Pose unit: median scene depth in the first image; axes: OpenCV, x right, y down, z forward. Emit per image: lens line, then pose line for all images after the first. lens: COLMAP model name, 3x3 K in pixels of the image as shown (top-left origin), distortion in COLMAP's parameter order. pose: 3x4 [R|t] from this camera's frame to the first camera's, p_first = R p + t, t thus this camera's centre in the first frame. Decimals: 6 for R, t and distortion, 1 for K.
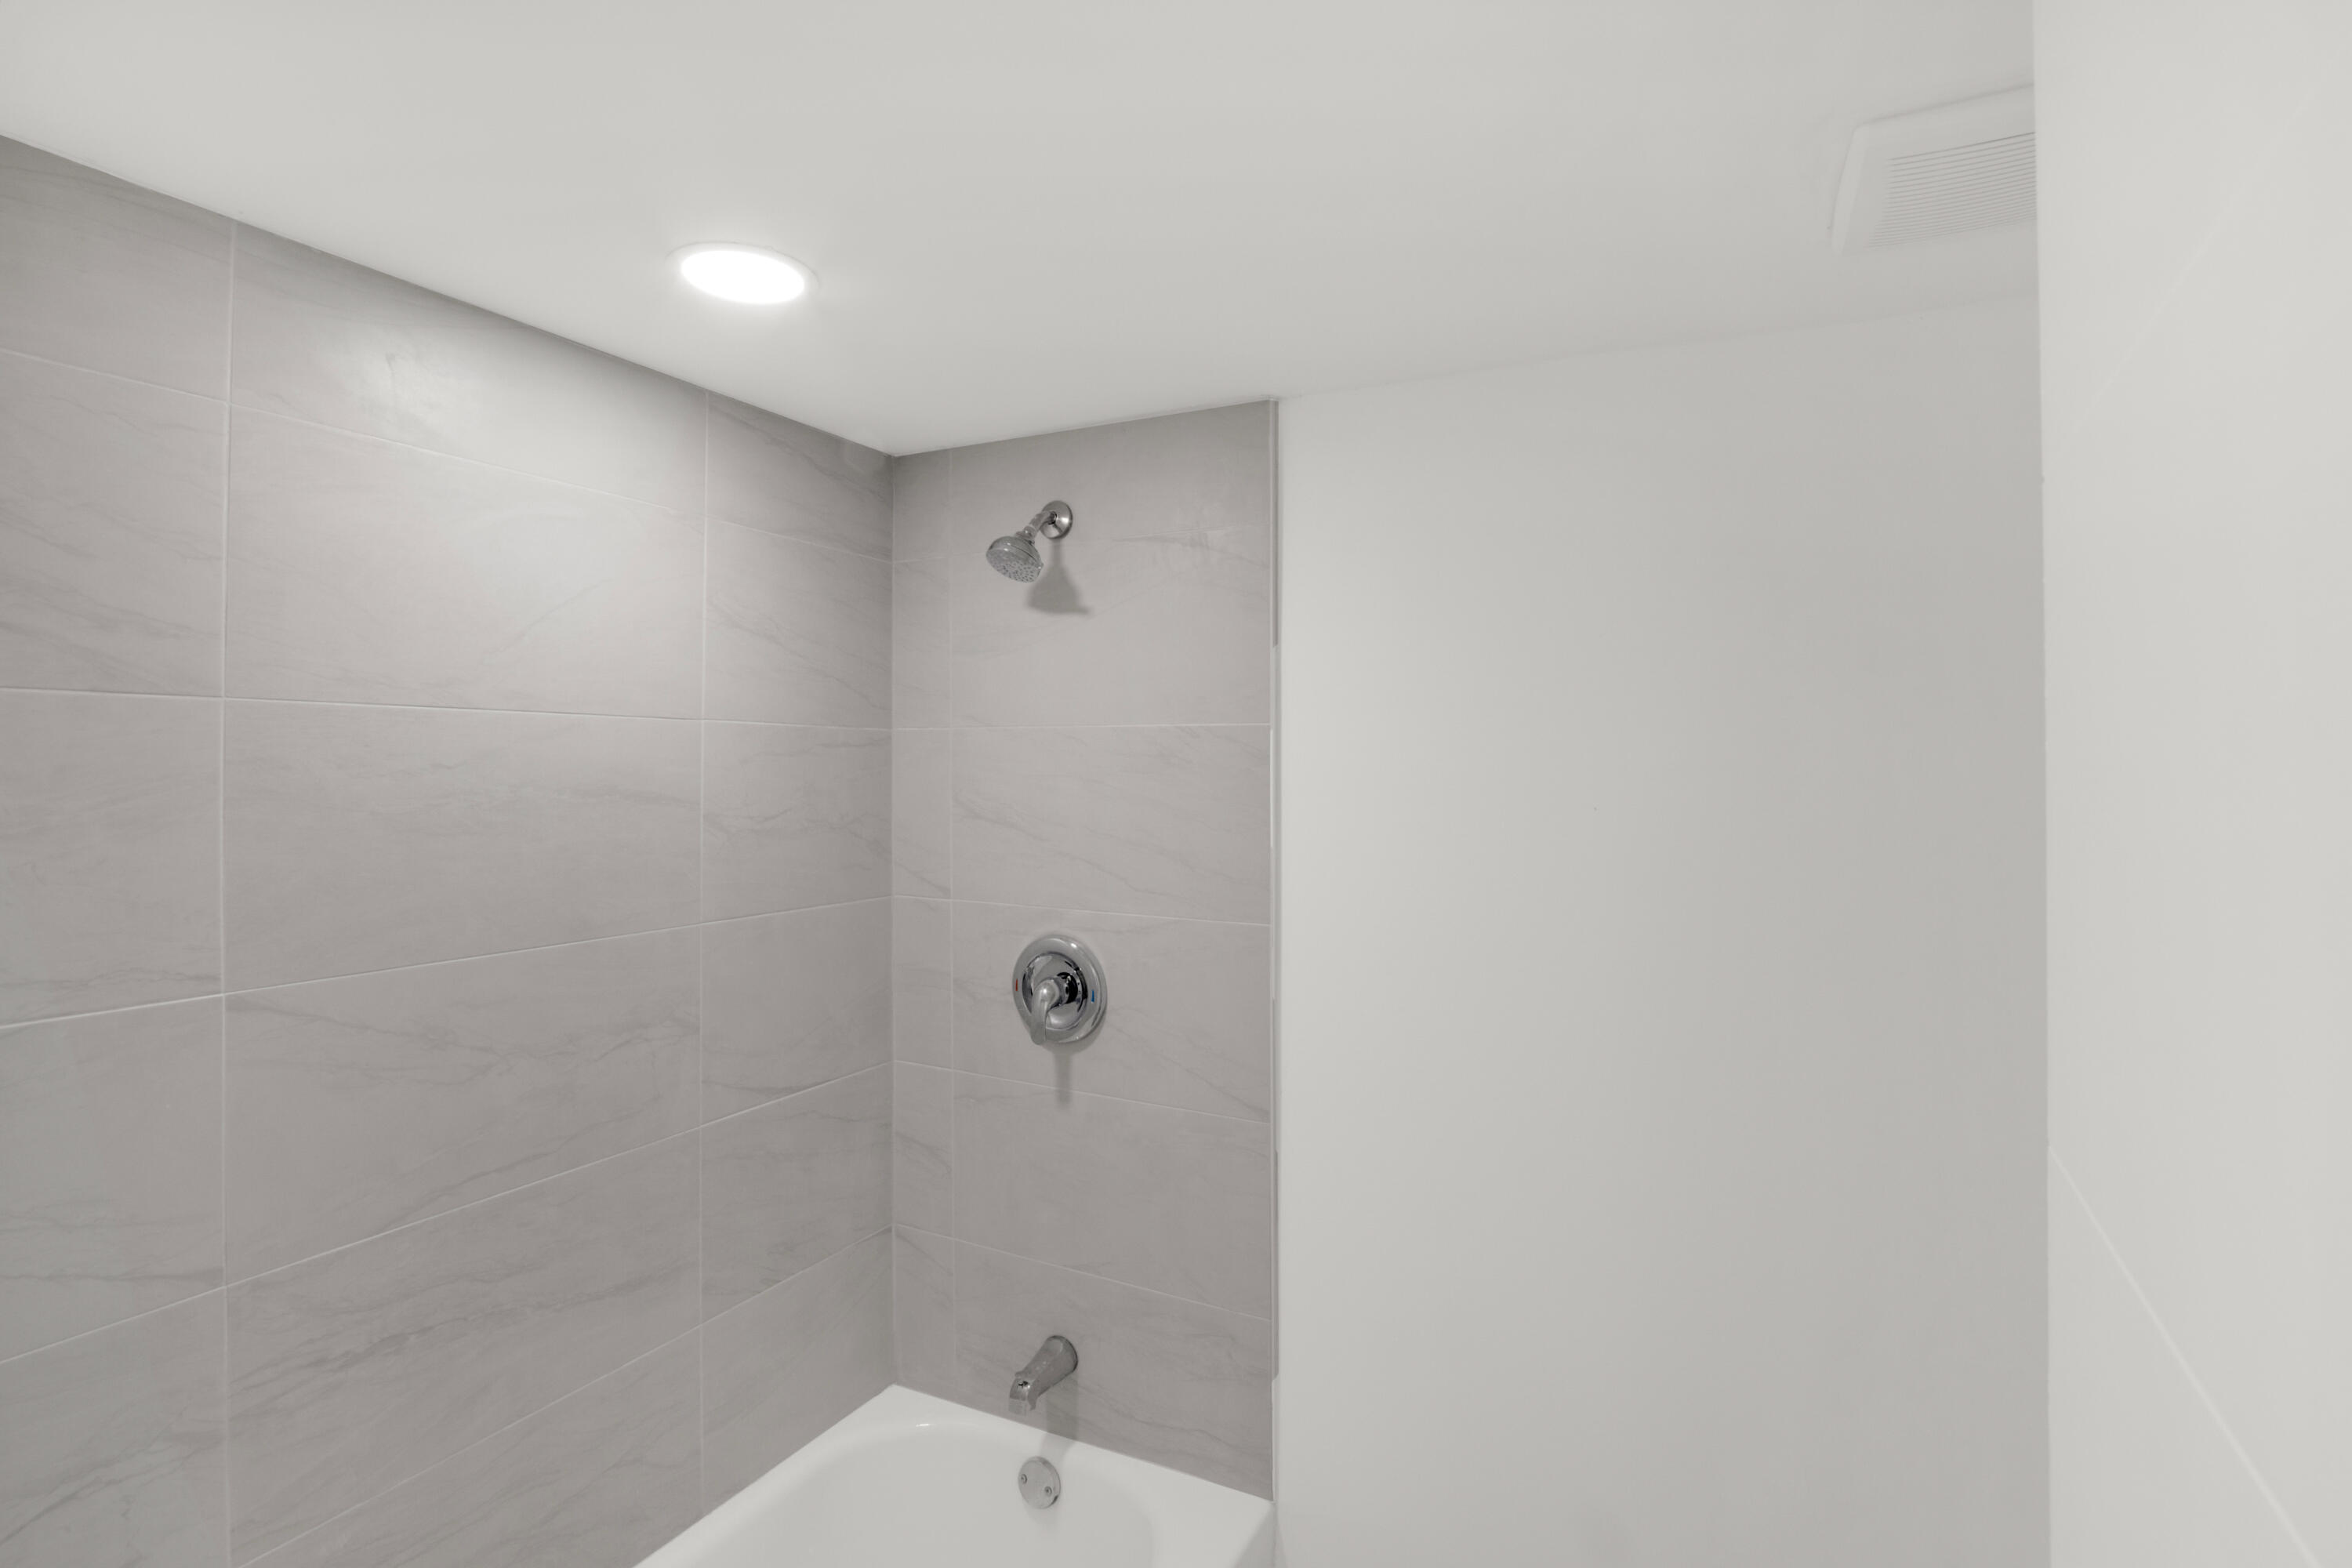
lens RADIAL K [[1099.9, 0, 1177.0], [0, 1099.9, 780.1], [0, 0, 1]] dist [-0.025963, 0.001474]
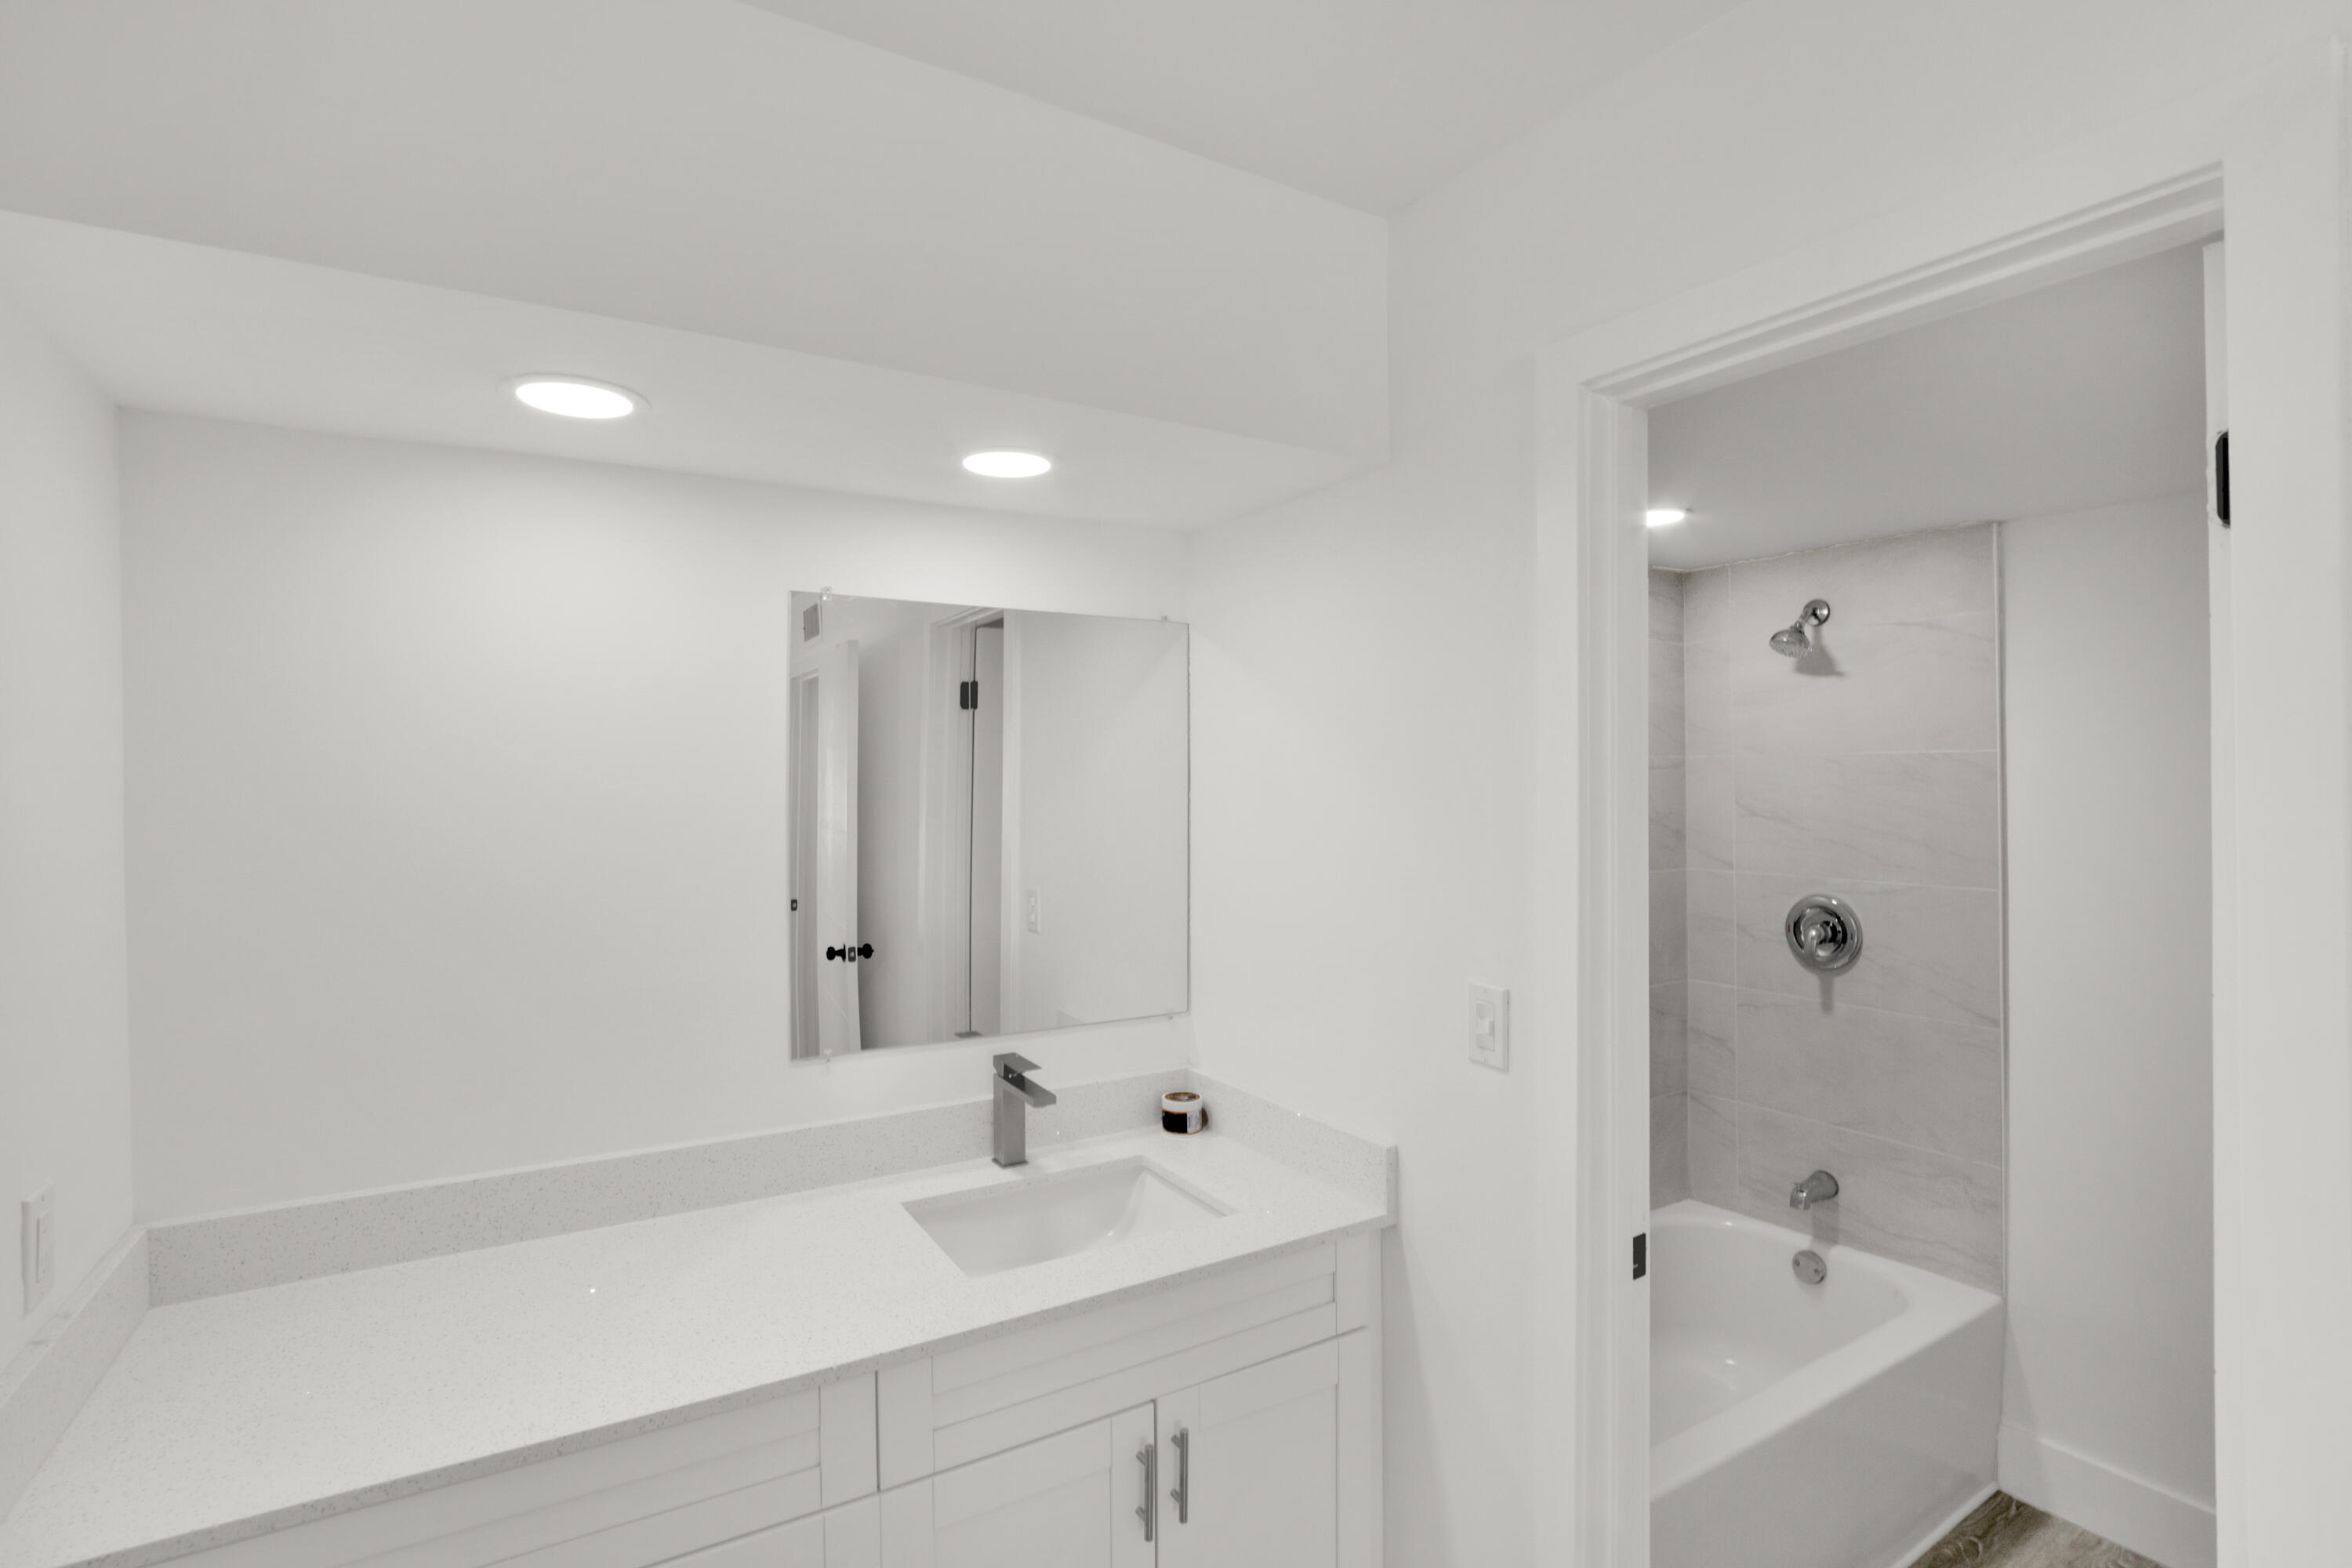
lens RADIAL K [[1099.9, 0, 1166.6], [0, 1099.9, 775.8], [0, 0, 1]] dist [-0.025963, 0.001474]
pose [[0.844799, -0.010084, -0.534989, -0.067601], [0.002938, 0.999895, -0.014208, -0.000183], [0.535076, 0.010431, 0.844739, -0.698537]]
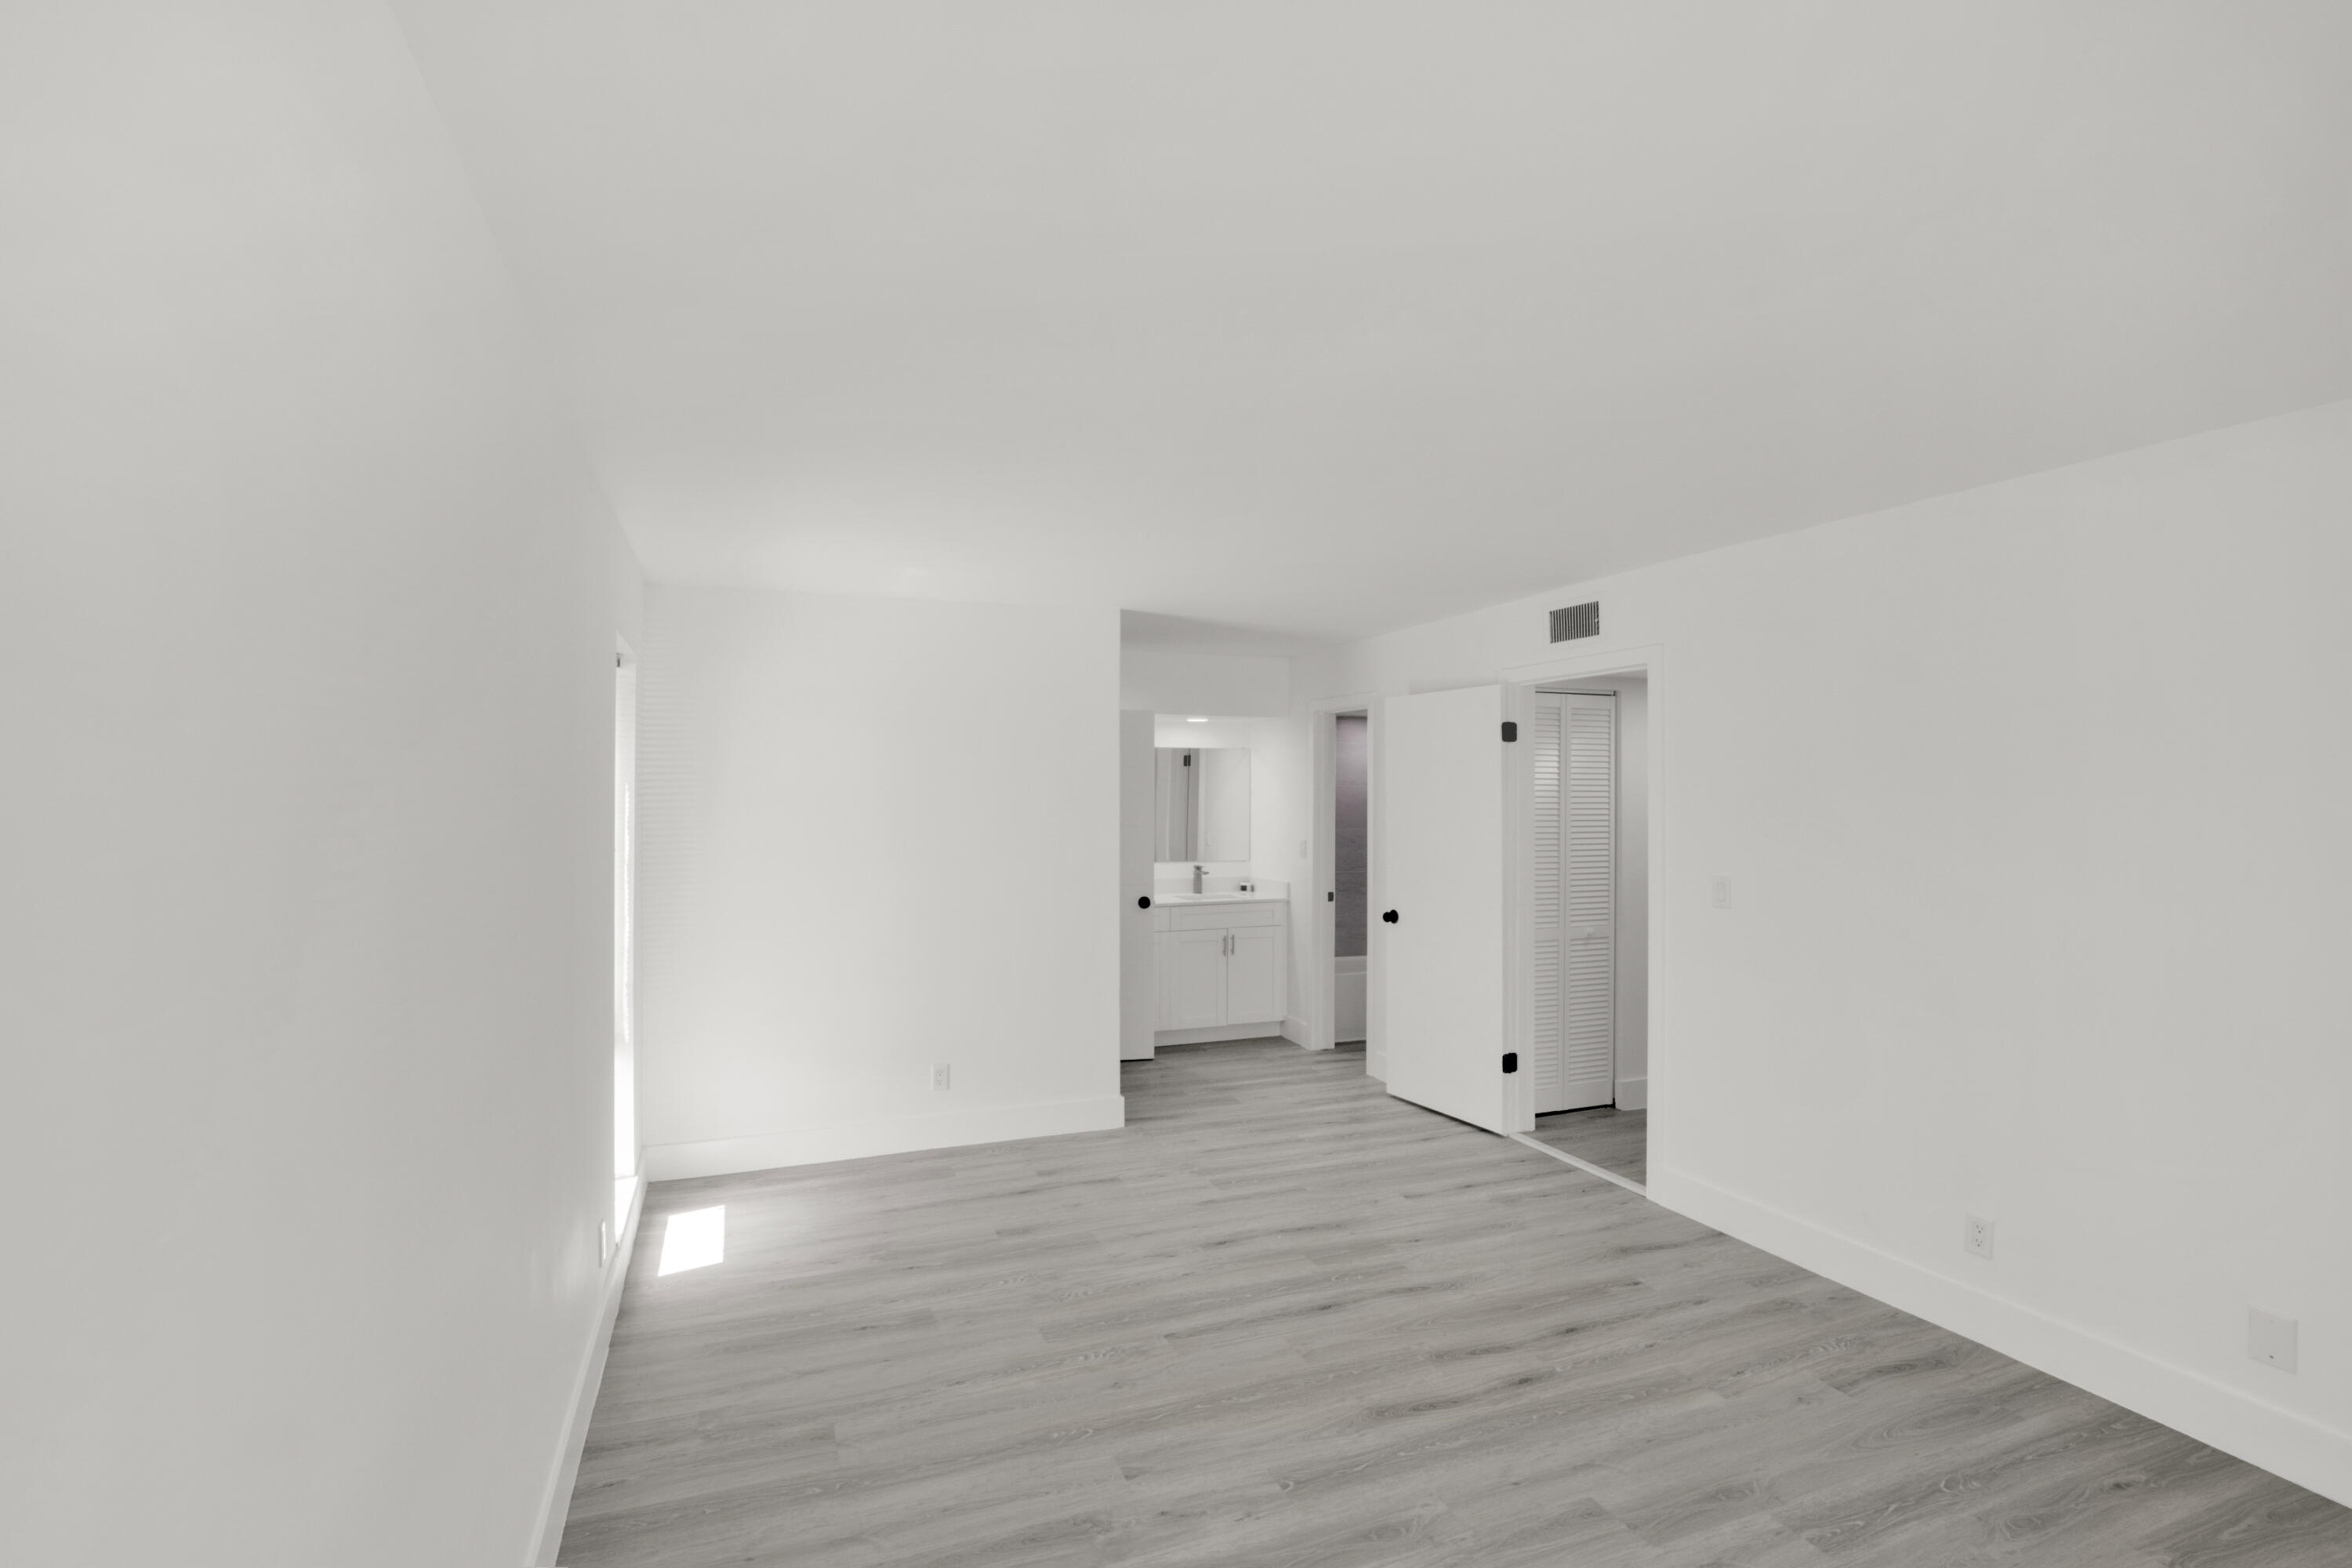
lens RADIAL K [[1099.9, 0, 1173.5], [0, 1099.9, 794.1], [0, 0, 1]] dist [-0.025963, 0.001474]
pose [[0.732400, -0.008536, -0.680821, 4.255500], [-0.003082, 0.999870, -0.015853, 0.119516], [0.680868, 0.013709, 0.732278, -5.496160]]
